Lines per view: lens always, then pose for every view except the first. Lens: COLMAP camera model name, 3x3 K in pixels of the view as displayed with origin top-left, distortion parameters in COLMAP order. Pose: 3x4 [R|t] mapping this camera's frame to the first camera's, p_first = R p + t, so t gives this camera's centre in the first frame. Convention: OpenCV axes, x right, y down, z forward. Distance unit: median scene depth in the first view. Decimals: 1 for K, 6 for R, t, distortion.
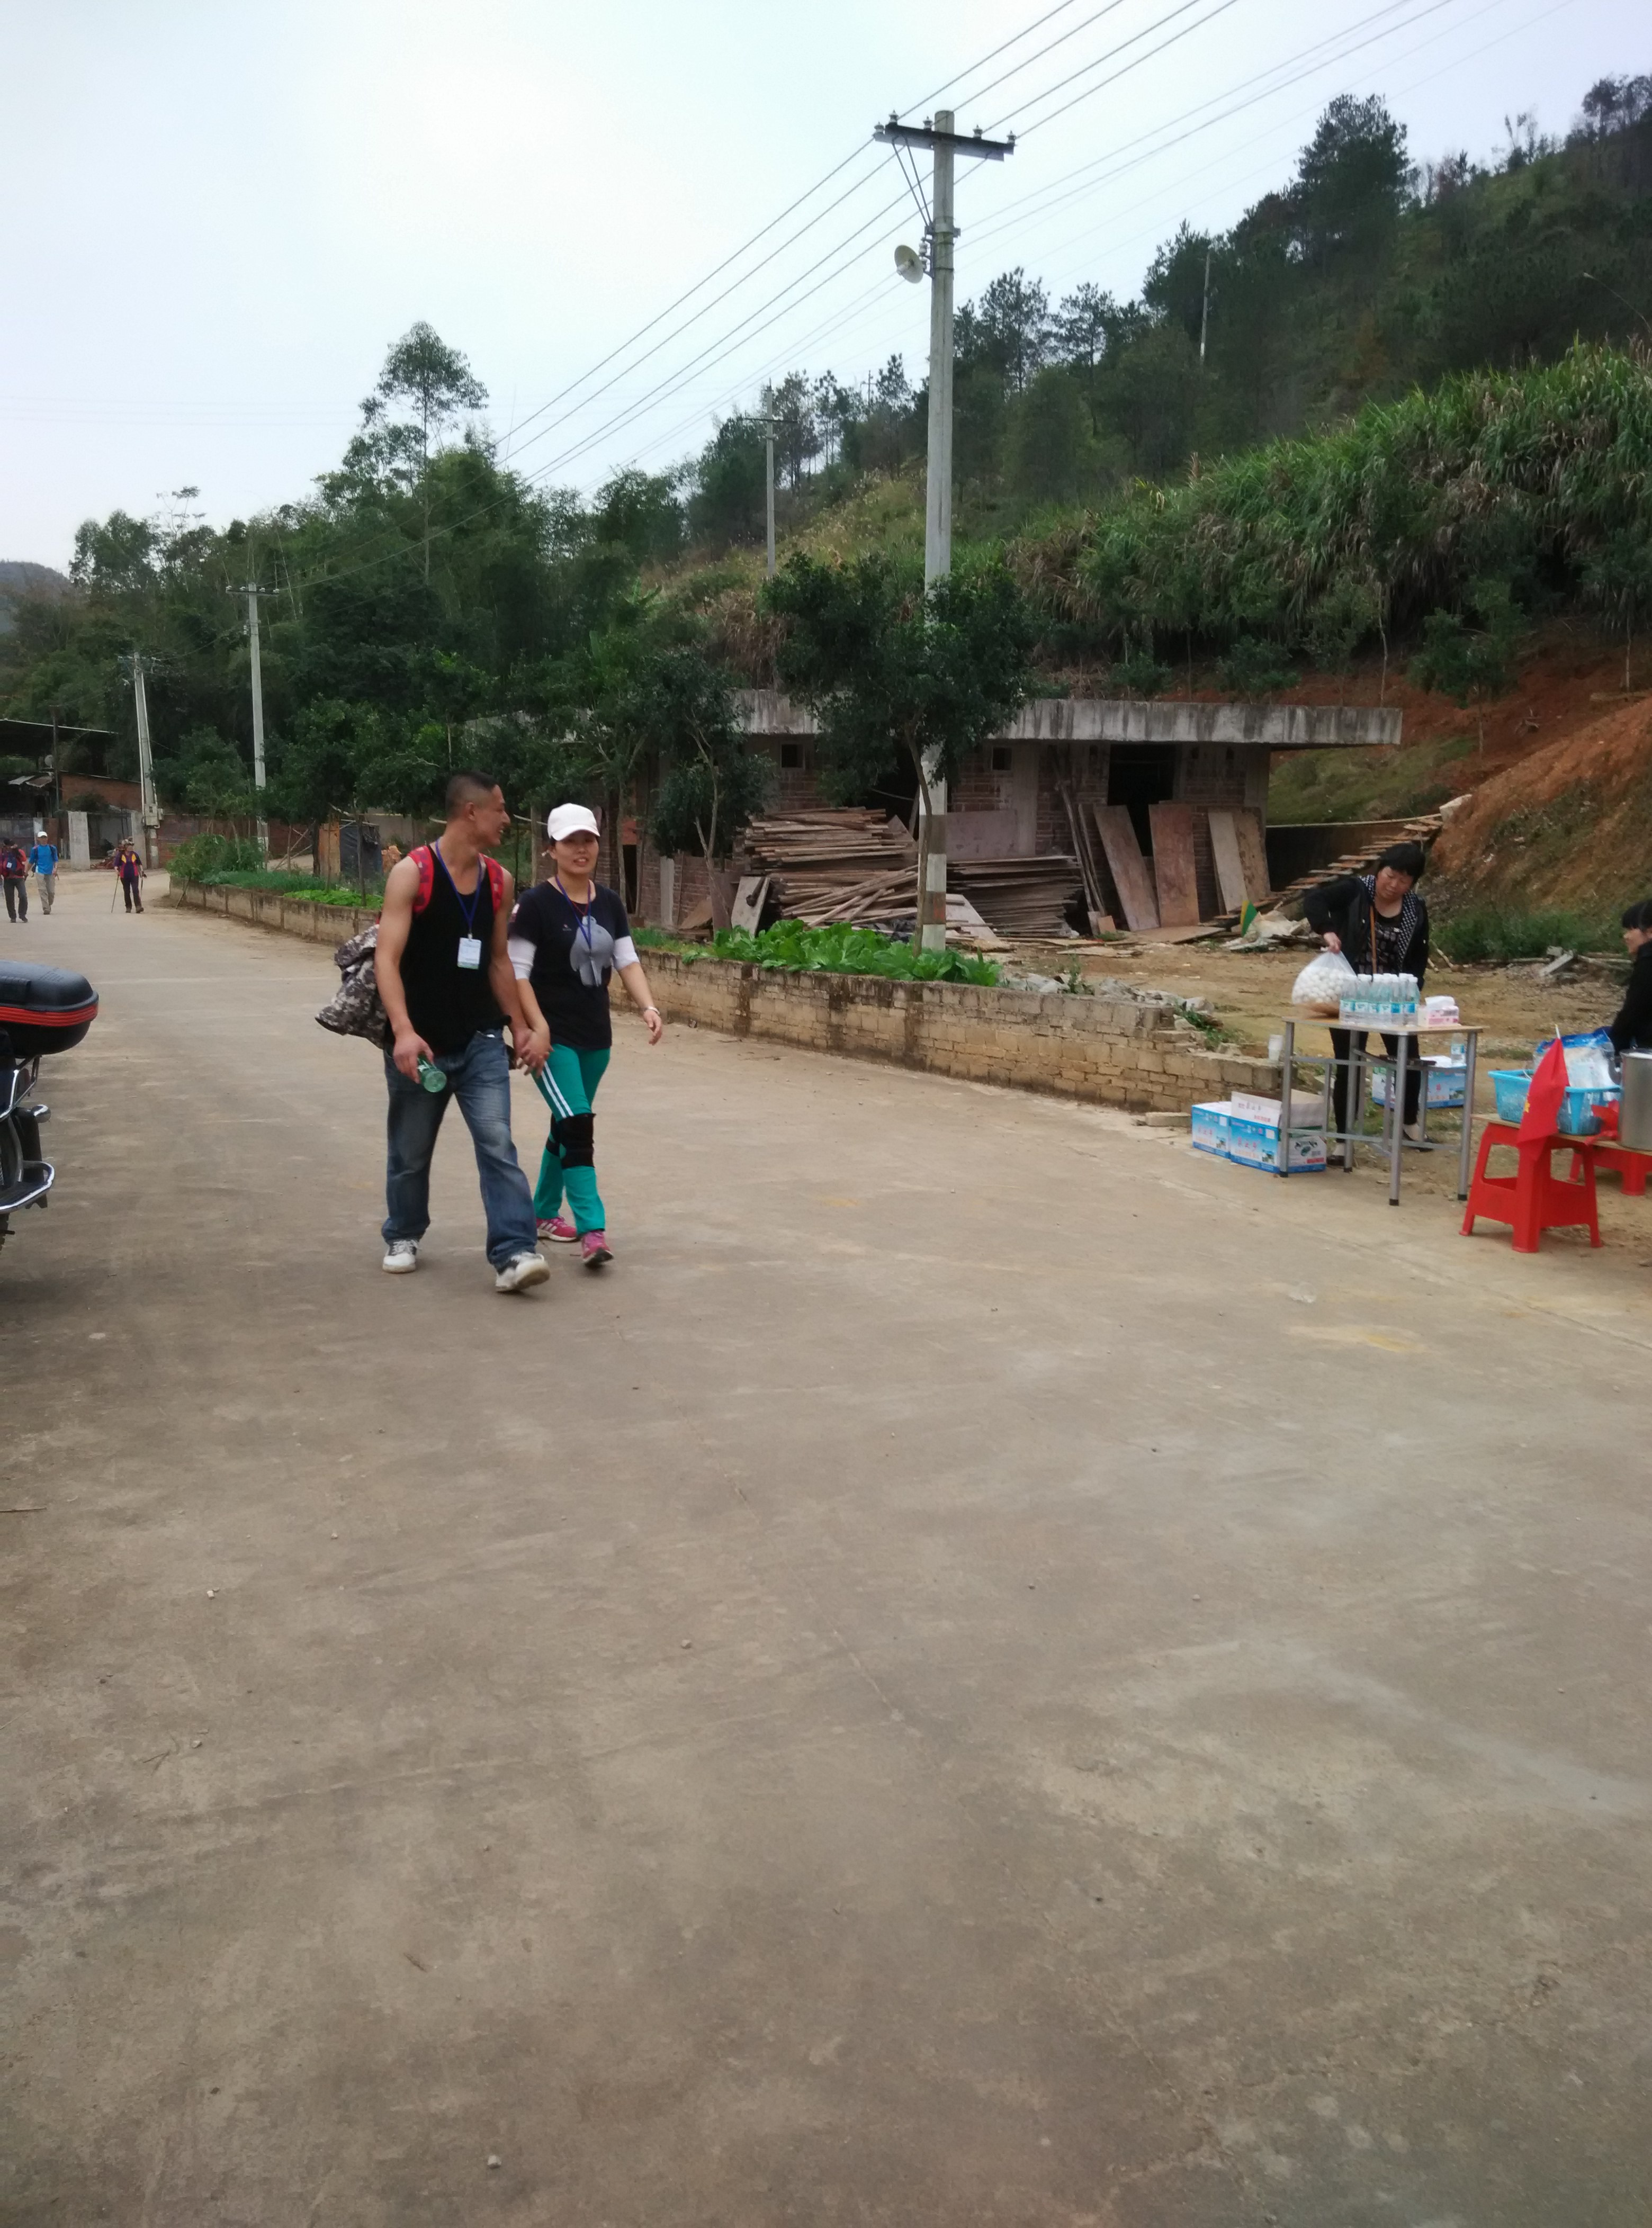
lens RADIAL K [[1817.2, 0, 826.0], [0, 1817.2, 1114.0], [0, 0, 1]] dist [0.157080, -0.262036]
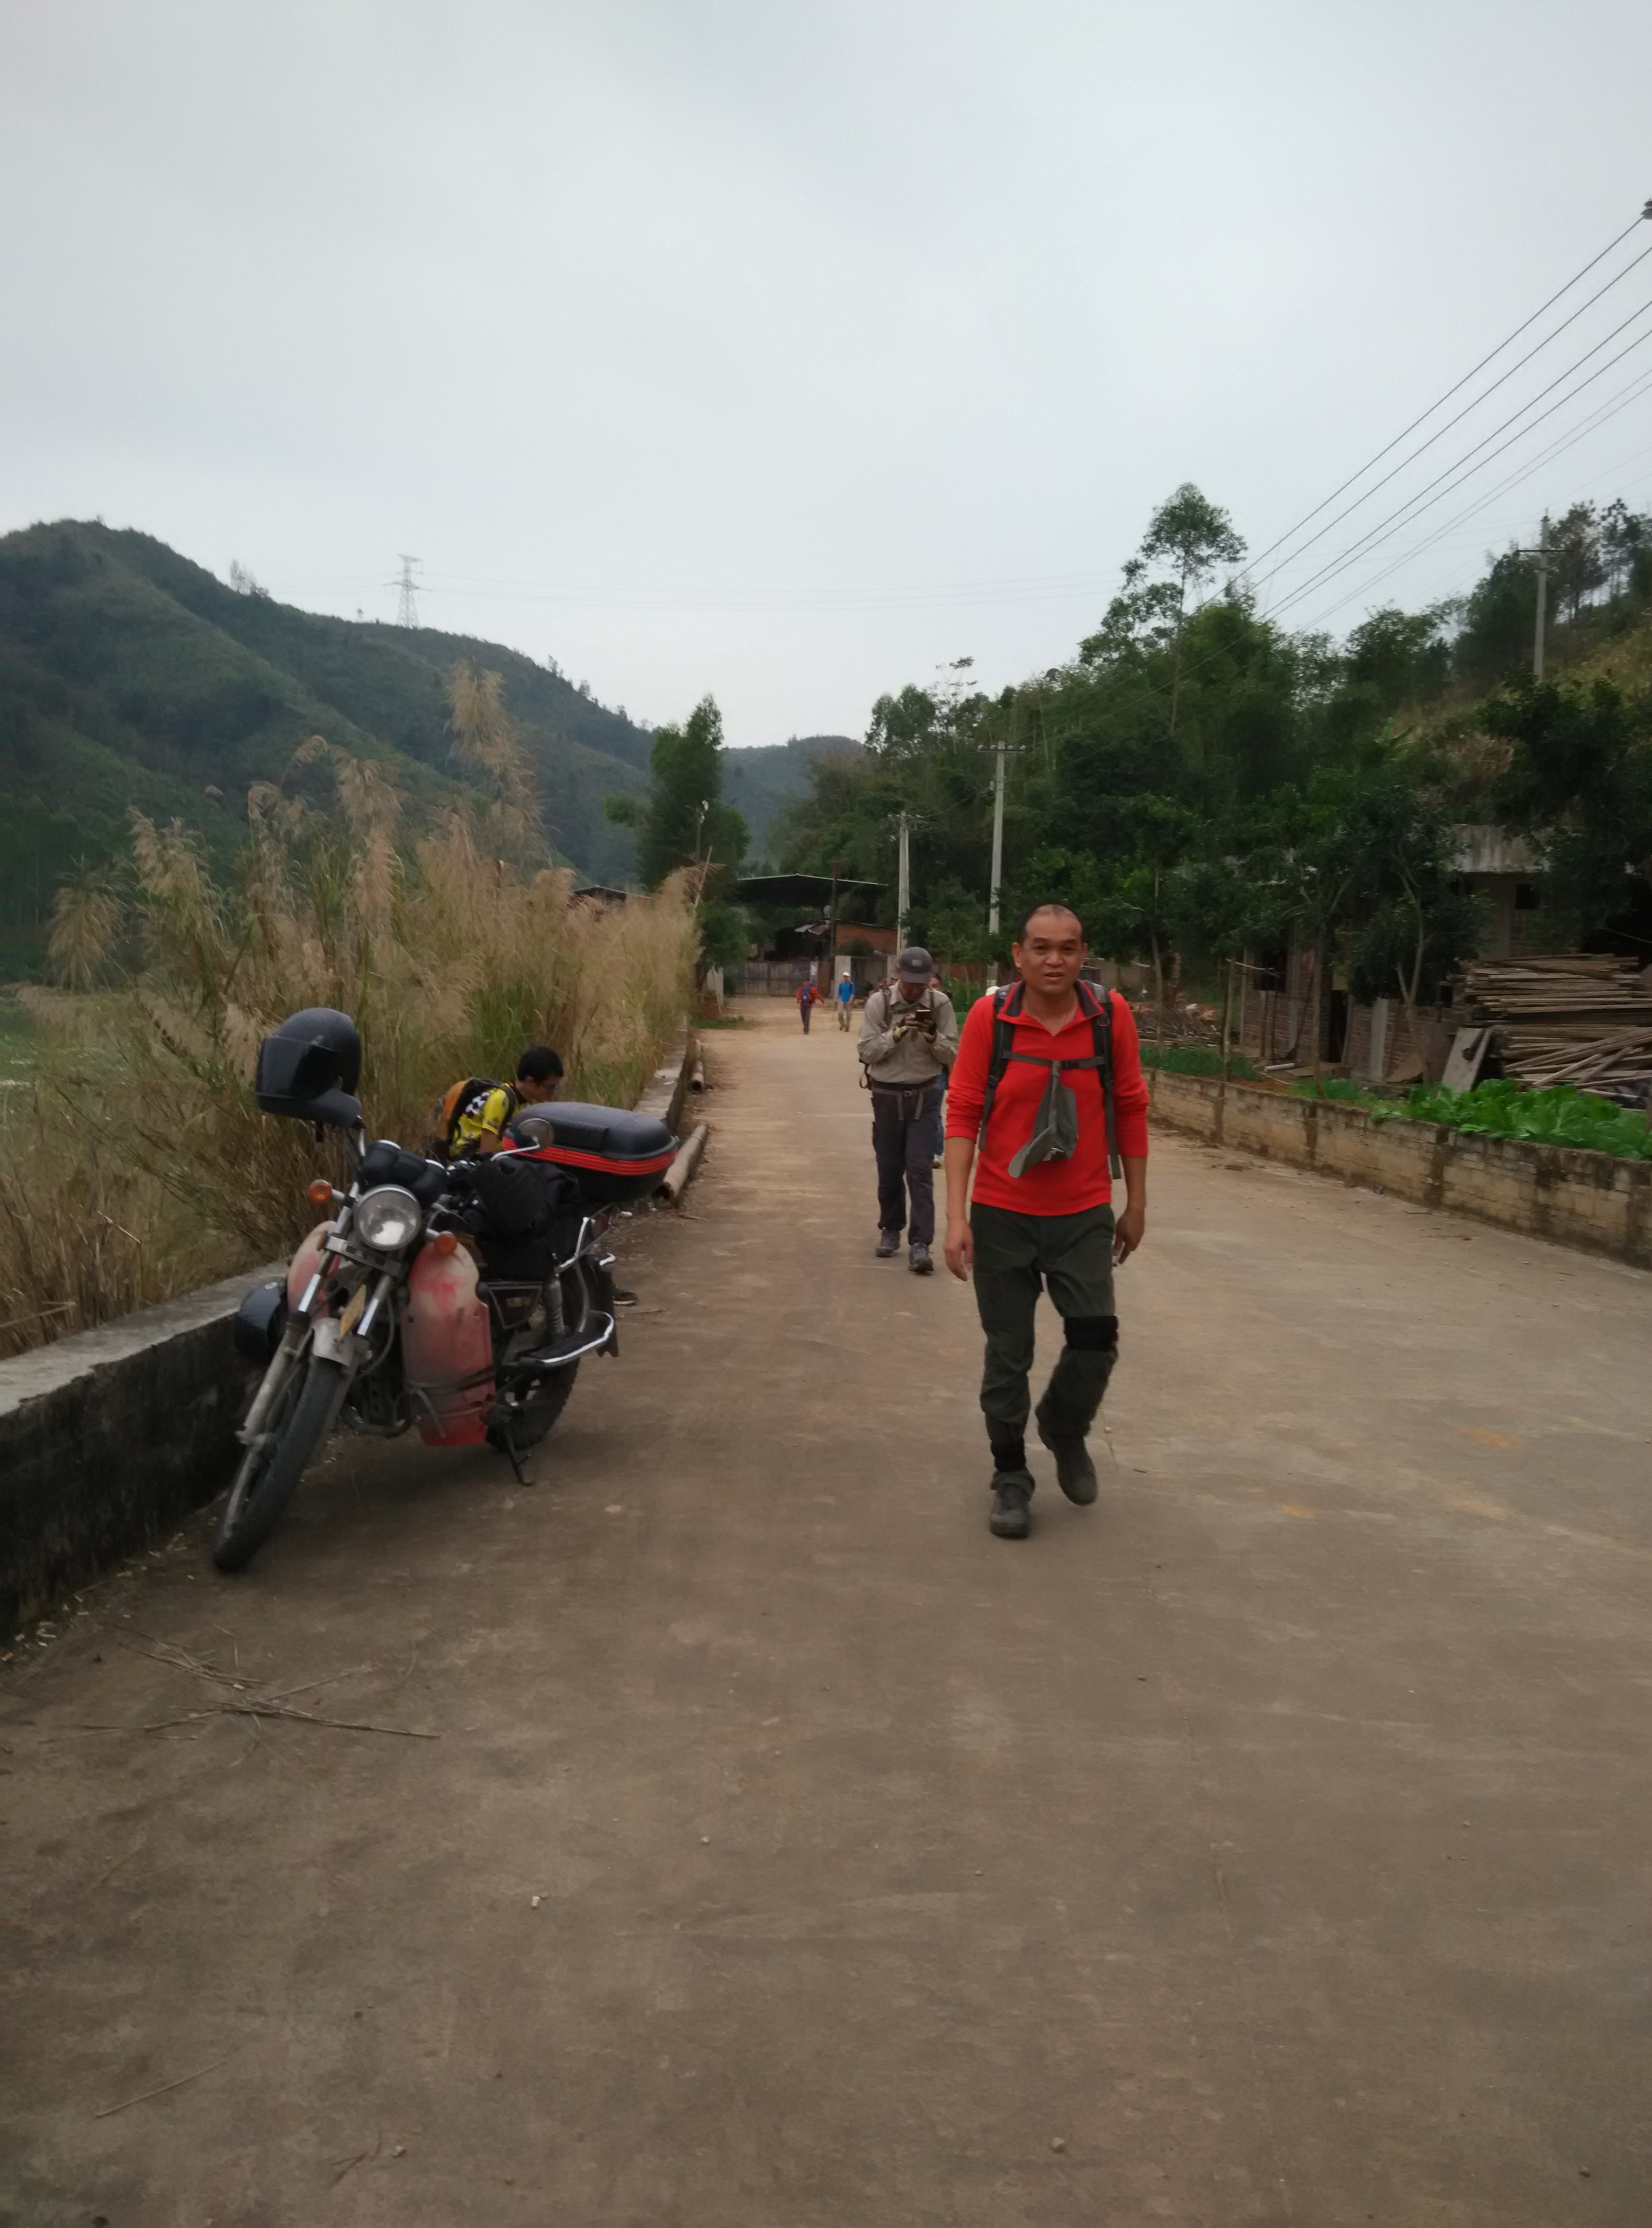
lens RADIAL K [[1776.5, 0, 824.4], [0, 1776.5, 1232.5], [0, 0, 1]] dist [0.052226, -0.124855]
pose [[0.921127, 0.067558, -0.383354, 0.008595], [-0.070967, 0.997465, 0.005261, -0.006181], [0.382738, 0.022359, 0.923586, 0.035030]]
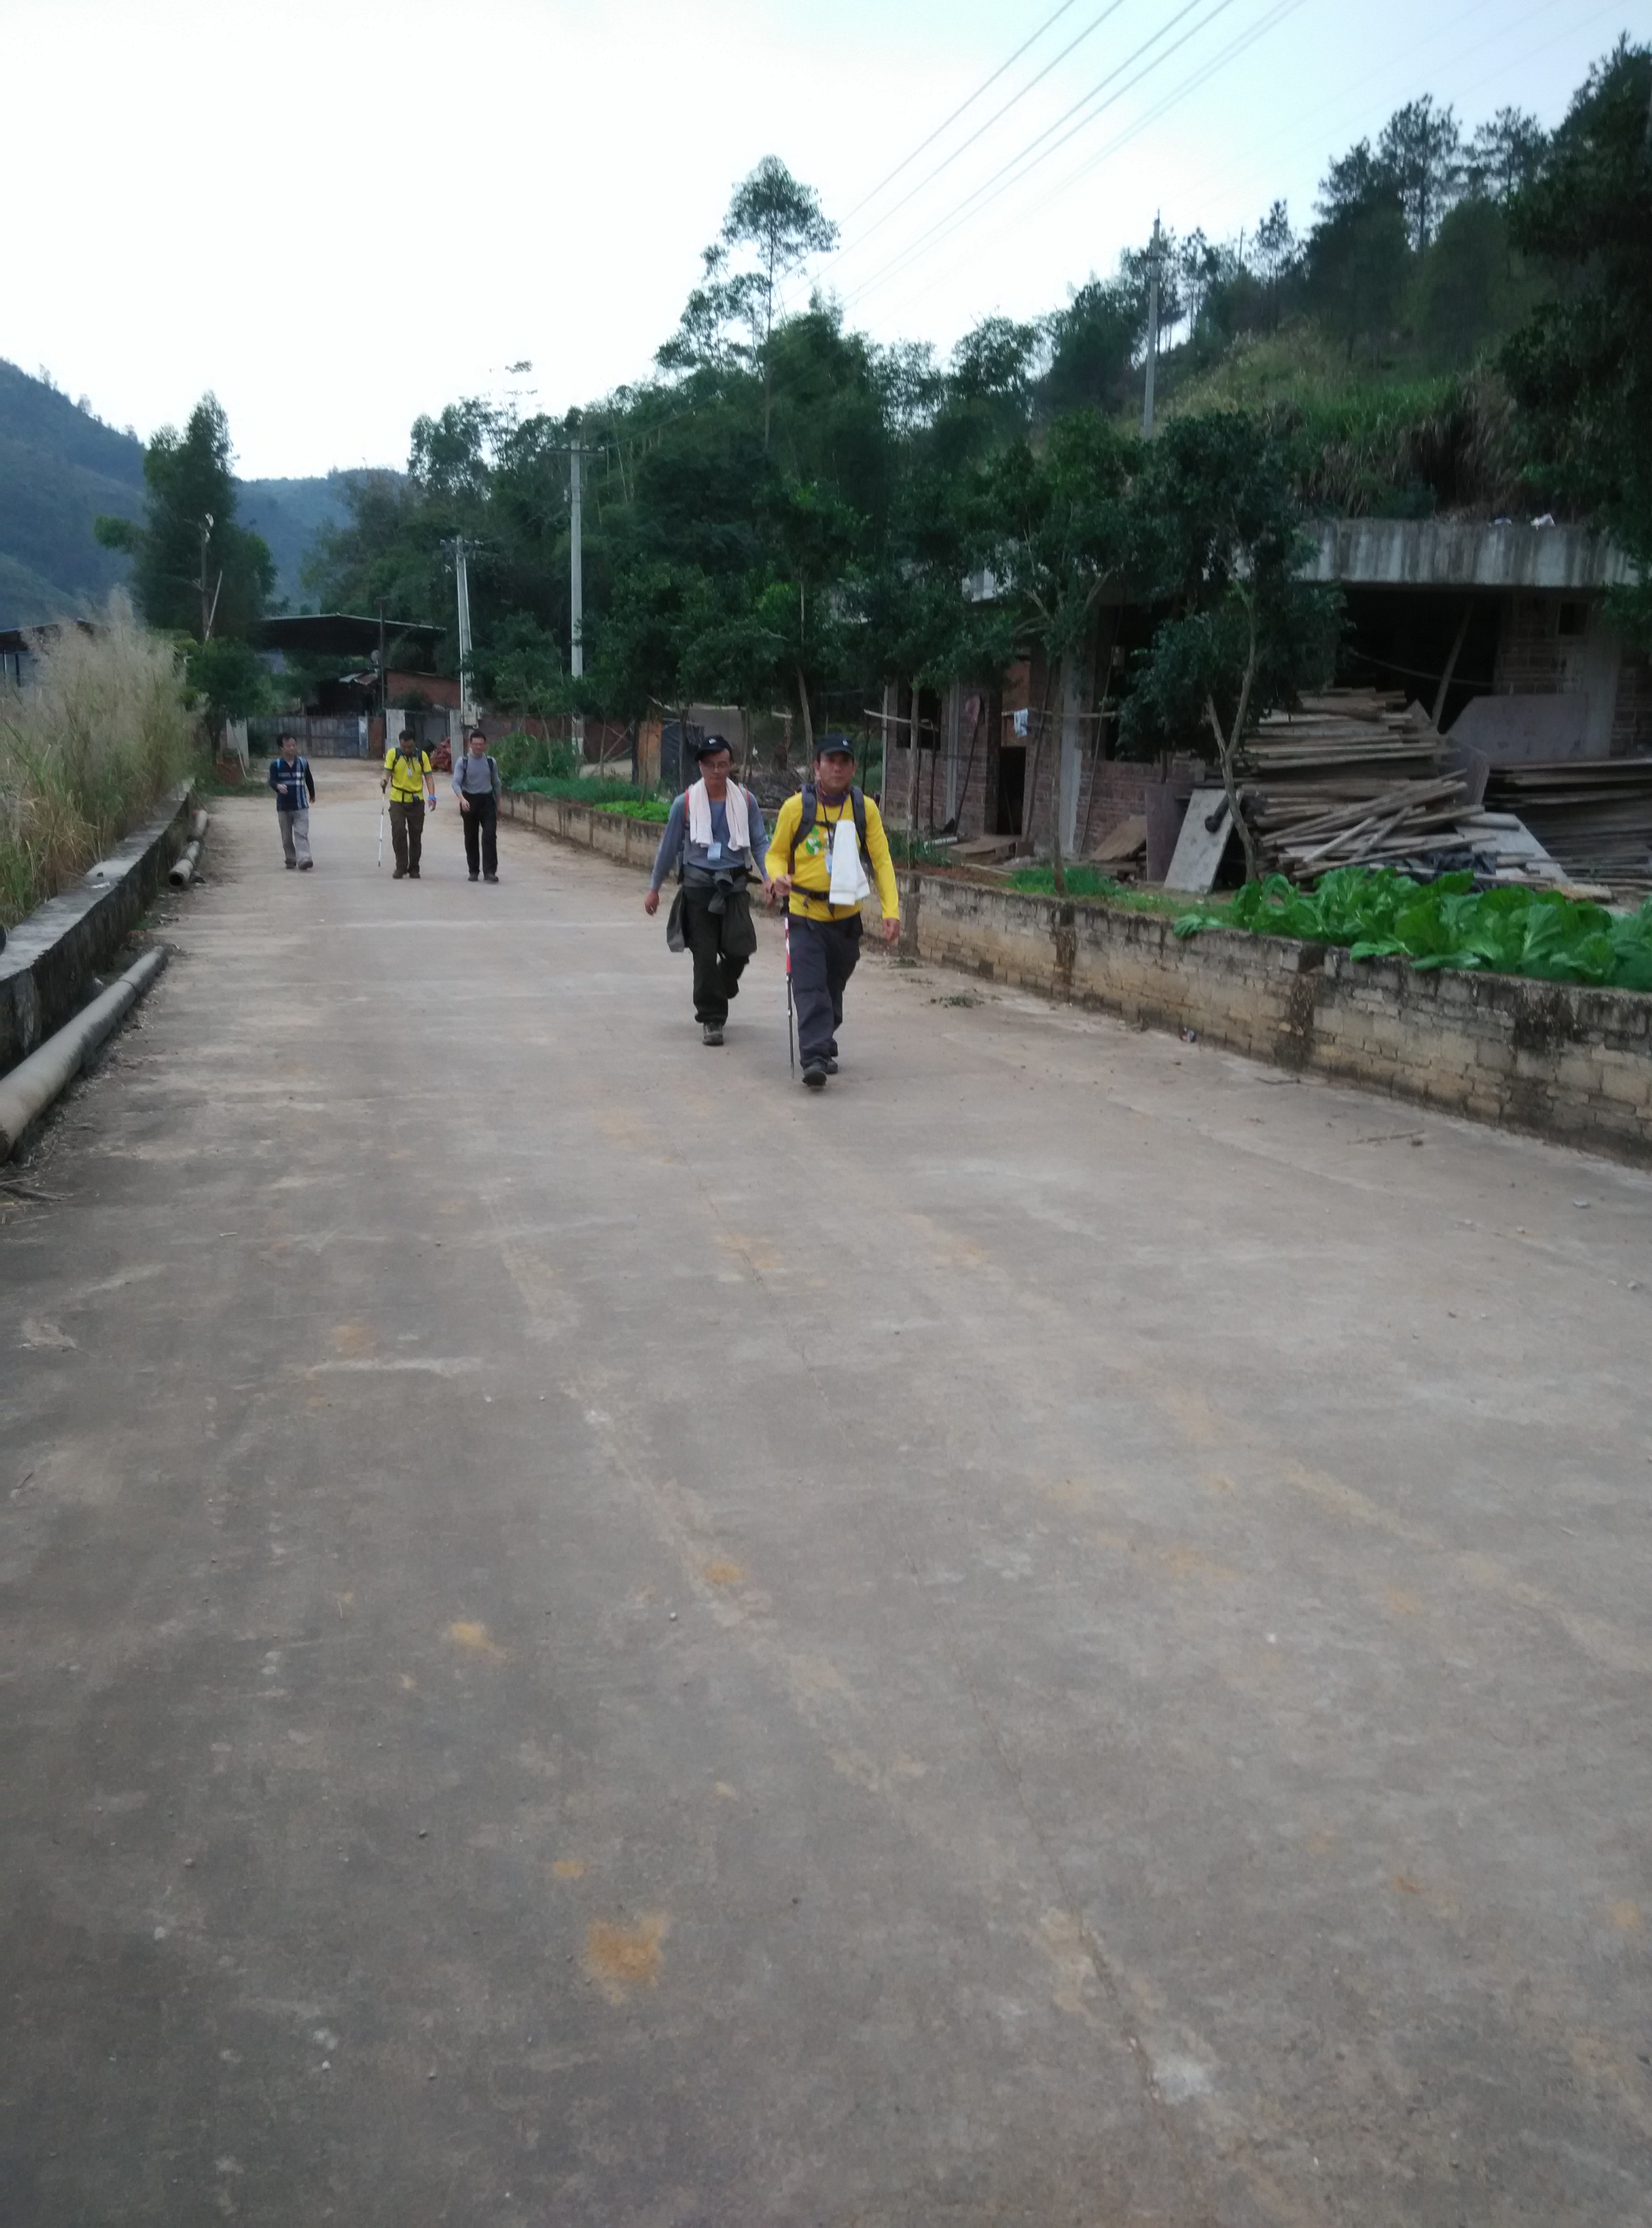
lens RADIAL K [[1824.2, 0, 838.4], [0, 1824.2, 1101.8], [0, 0, 1]] dist [0.187557, -0.331192]
pose [[0.986485, 0.038464, -0.159274, -0.047468], [-0.031590, 0.998466, 0.045470, -0.026856], [0.160779, -0.039824, 0.986187, 0.191607]]
